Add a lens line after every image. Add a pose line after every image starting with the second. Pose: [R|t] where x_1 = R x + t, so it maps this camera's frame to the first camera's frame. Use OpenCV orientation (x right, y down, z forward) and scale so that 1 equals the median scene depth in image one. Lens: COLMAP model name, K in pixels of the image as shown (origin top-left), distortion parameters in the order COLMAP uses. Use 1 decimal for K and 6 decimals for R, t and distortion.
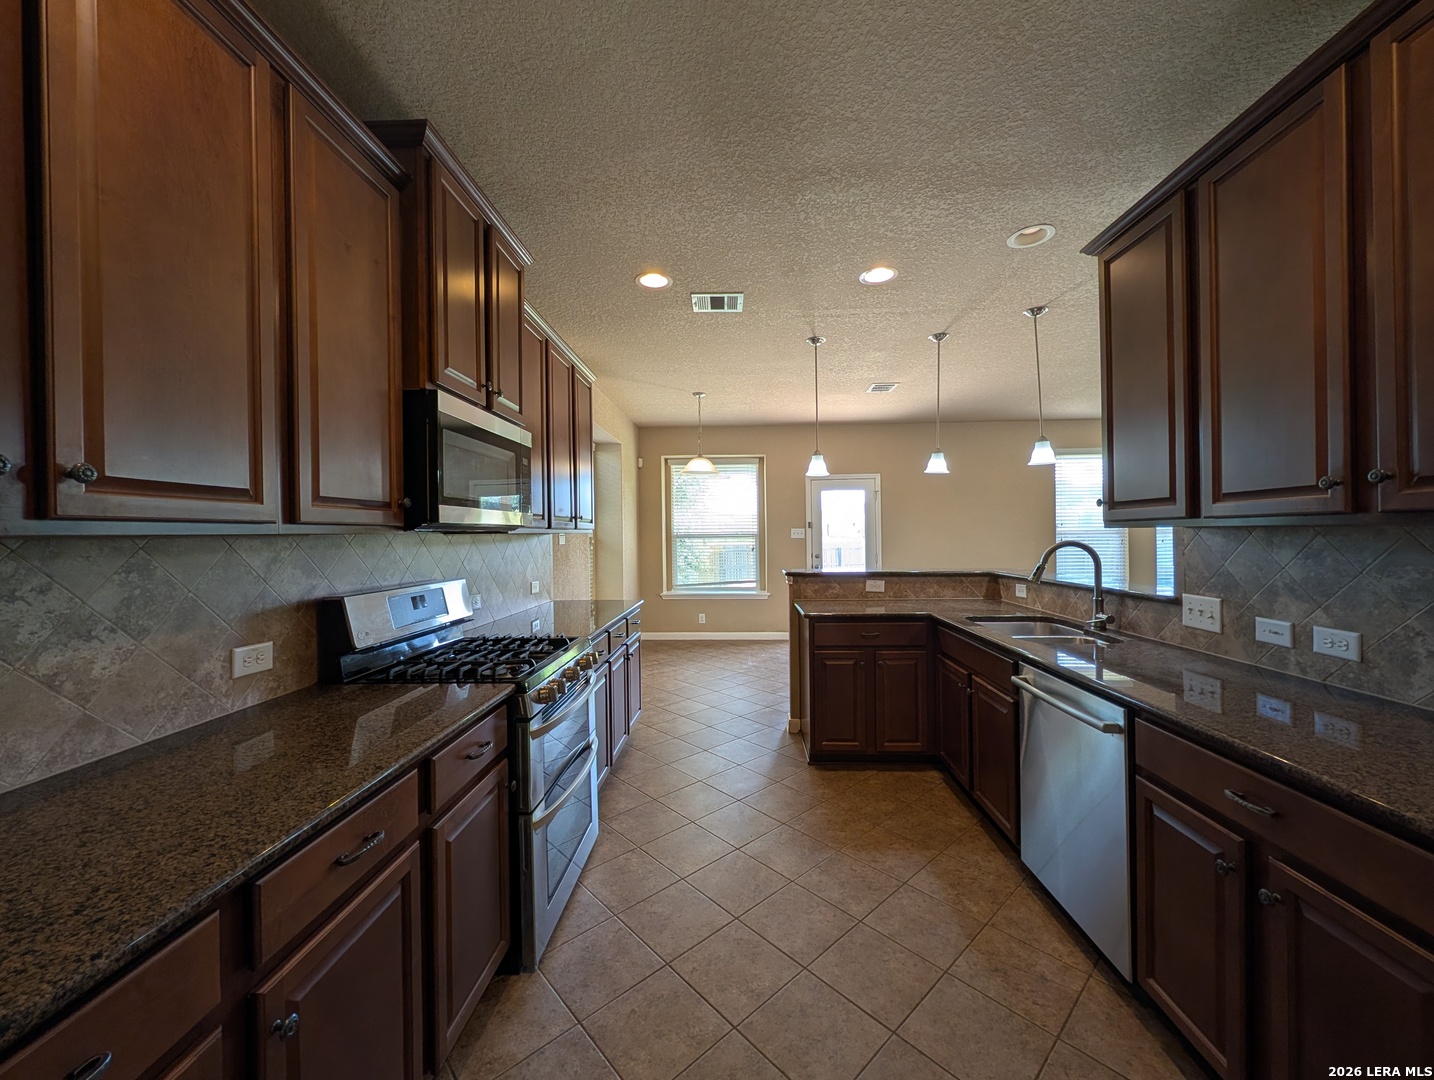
lens RADIAL K [[551.9, 0, 720.1], [0, 551.9, 540.3], [0, 0, 1]] dist [0.000992, 0.000027]
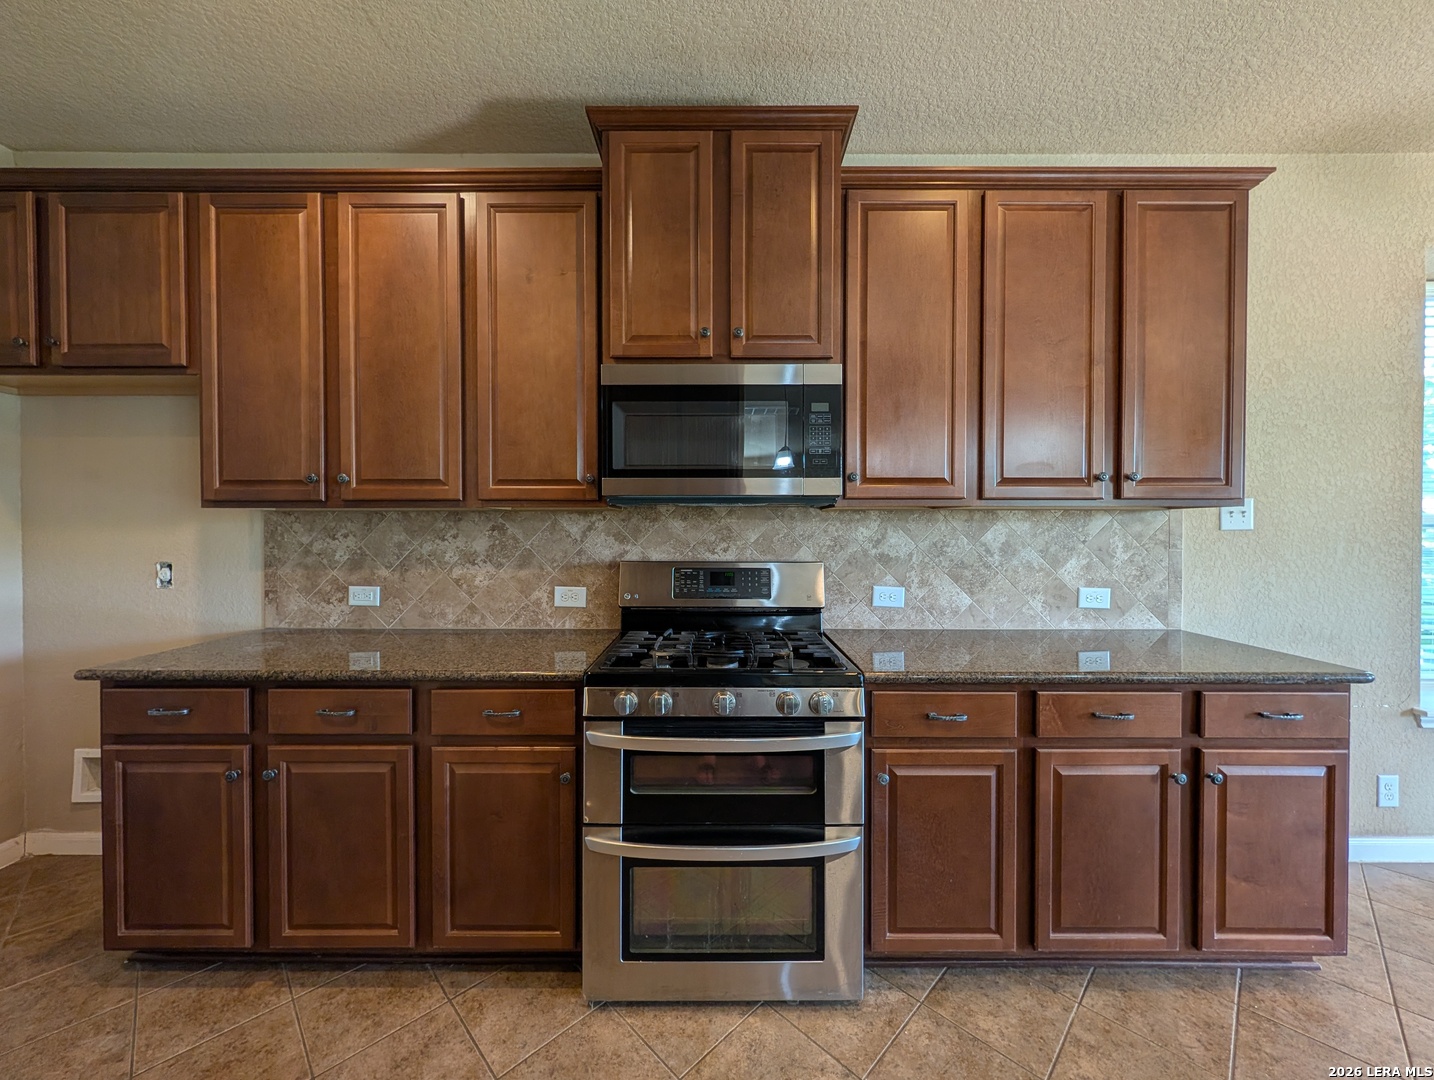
lens RADIAL K [[551.9, 0, 731.5], [0, 551.9, 536.6], [0, 0, 1]] dist [0.000992, 0.000027]
pose [[0.038141, 0.017061, -0.999127, 0.527435], [-0.011926, 0.999791, 0.016617, 0.026655], [0.999201, 0.011282, 0.038337, 1.201947]]
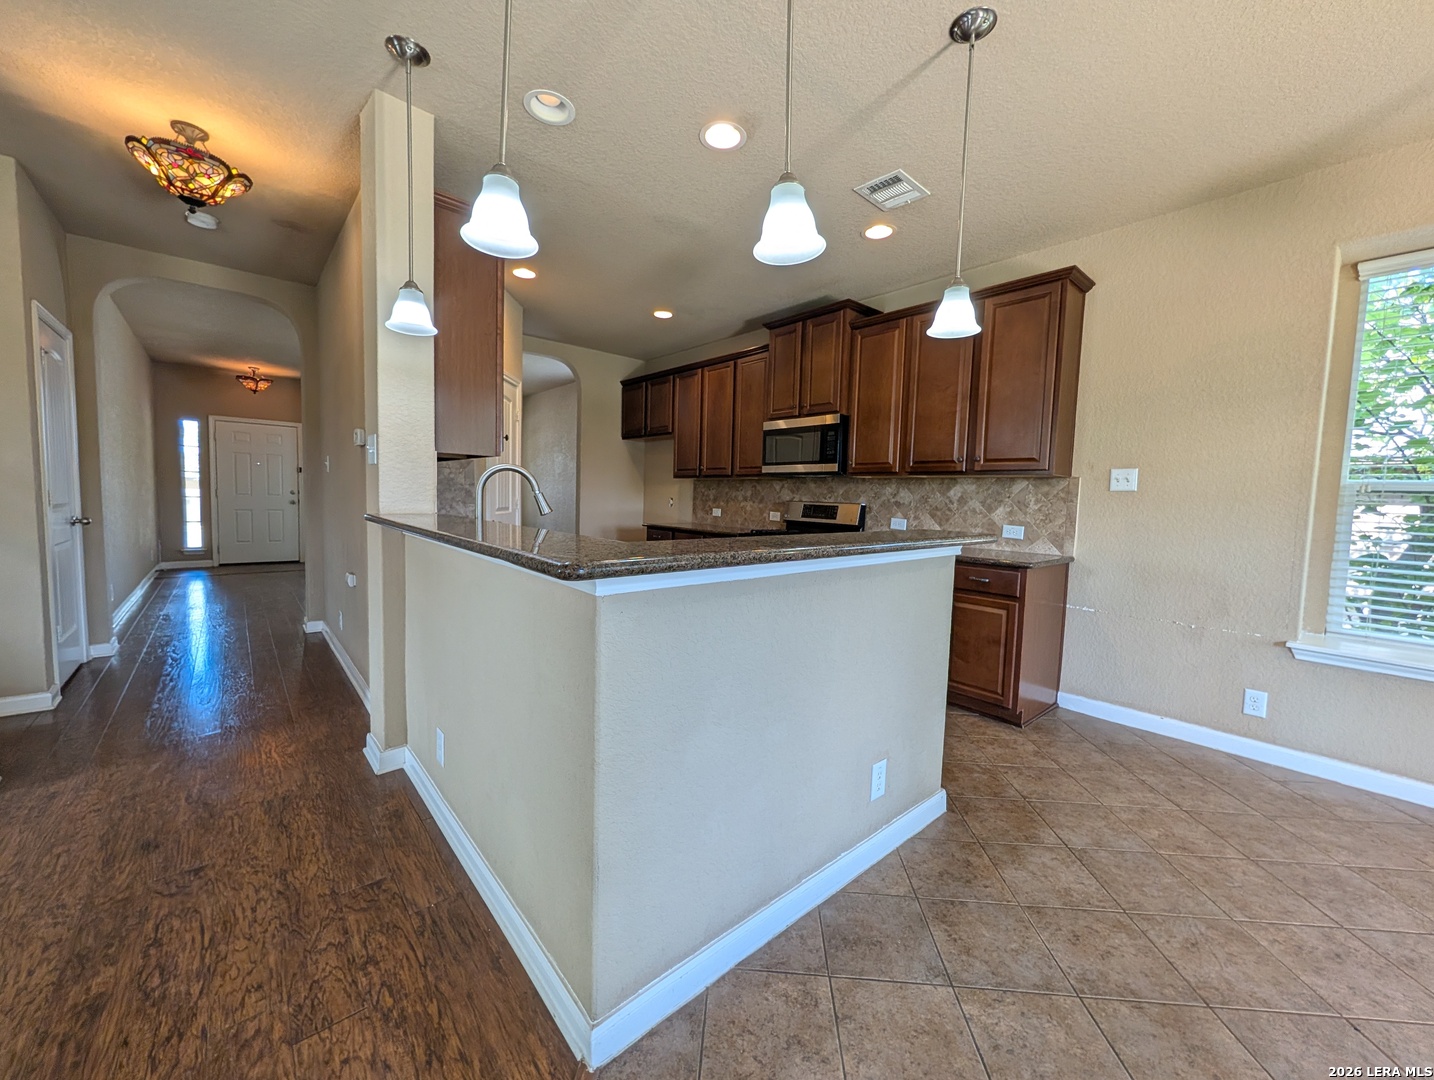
lens RADIAL K [[551.9, 0, 718.5], [0, 551.9, 534.3], [0, 0, 1]] dist [0.000992, 0.000027]
pose [[-0.722988, 0.040908, -0.689649, 1.501774], [-0.026803, 0.995833, 0.087169, 0.037203], [0.690341, 0.081507, -0.718878, 2.795634]]
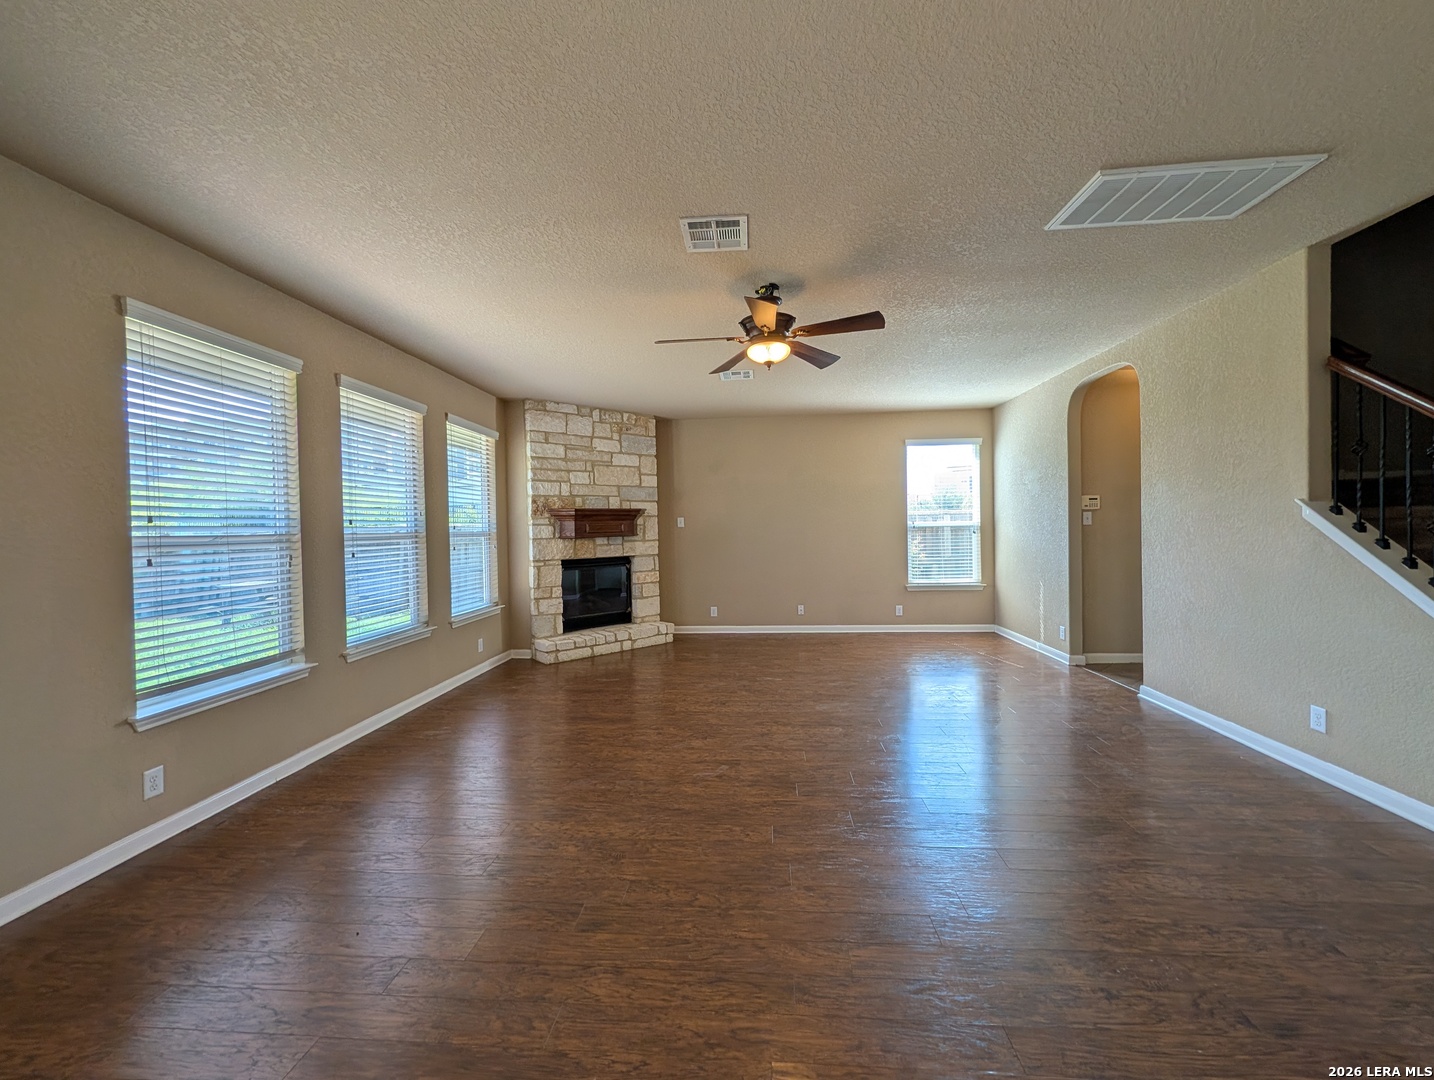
lens RADIAL K [[551.9, 0, 716.7], [0, 551.9, 537.5], [0, 0, 1]] dist [0.000992, 0.000027]
pose [[0.037919, -0.008064, 0.999248, 1.130033], [0.028981, 0.999556, 0.006966, -0.035472], [-0.998860, 0.028695, 0.038136, 2.531407]]
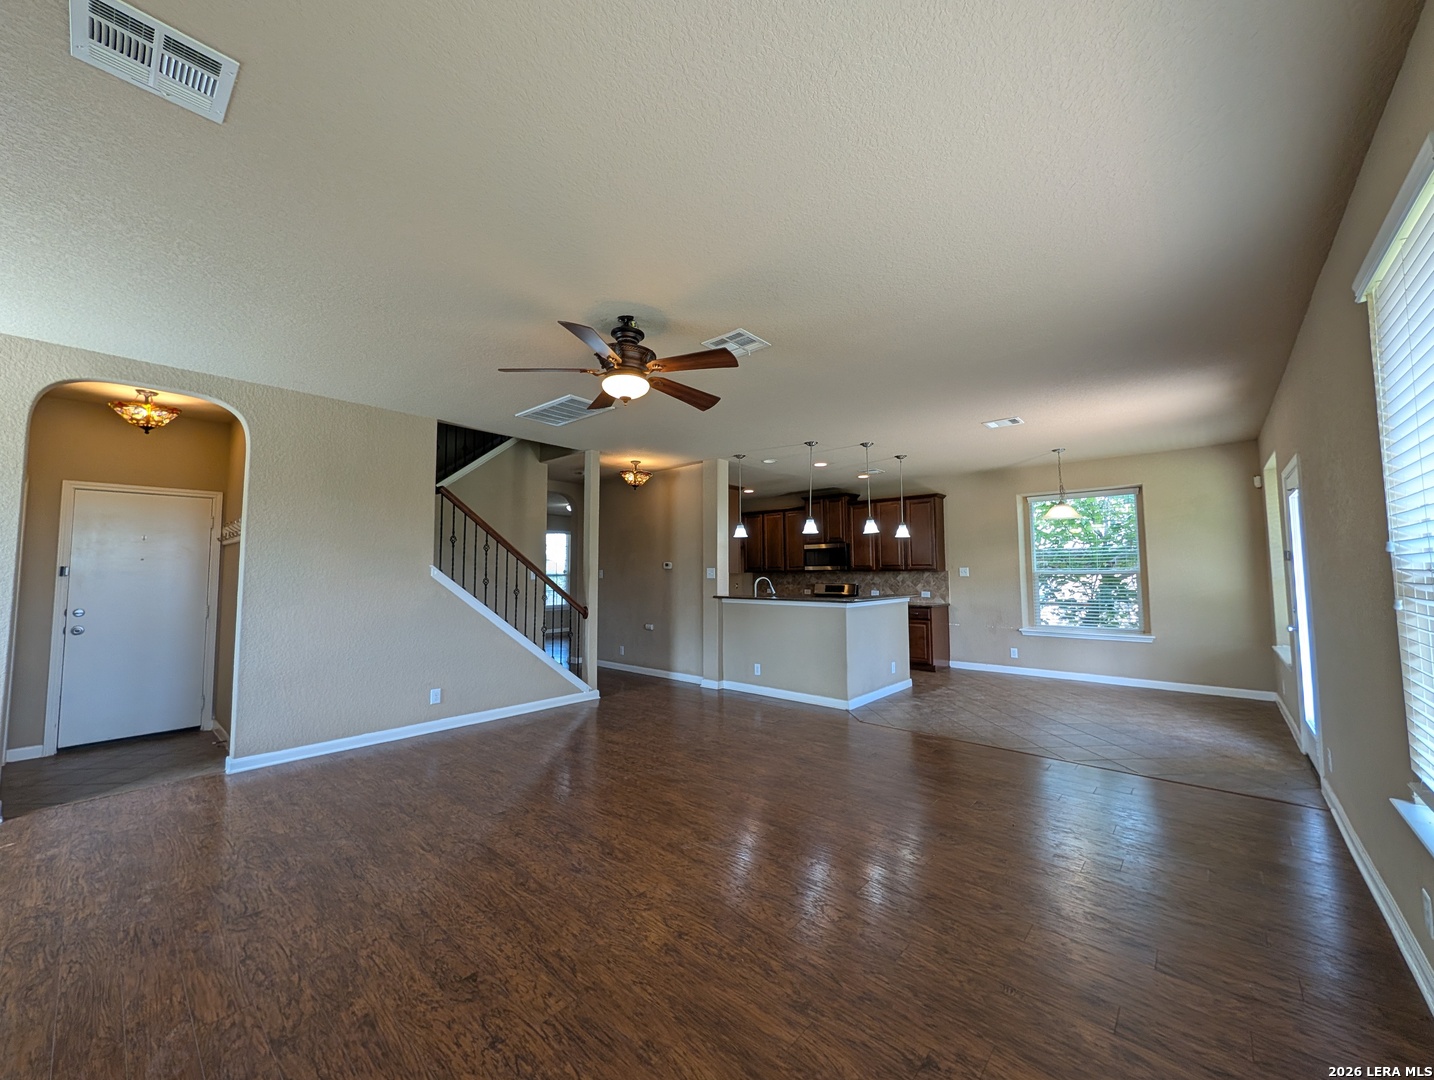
lens RADIAL K [[551.9, 0, 719.6], [0, 551.9, 533.8], [0, 0, 1]] dist [0.000992, 0.000027]
pose [[-0.629264, -0.041279, -0.776095, 4.158689], [0.004438, 0.998381, -0.056700, -0.083529], [0.777179, -0.039123, -0.628062, 3.714365]]
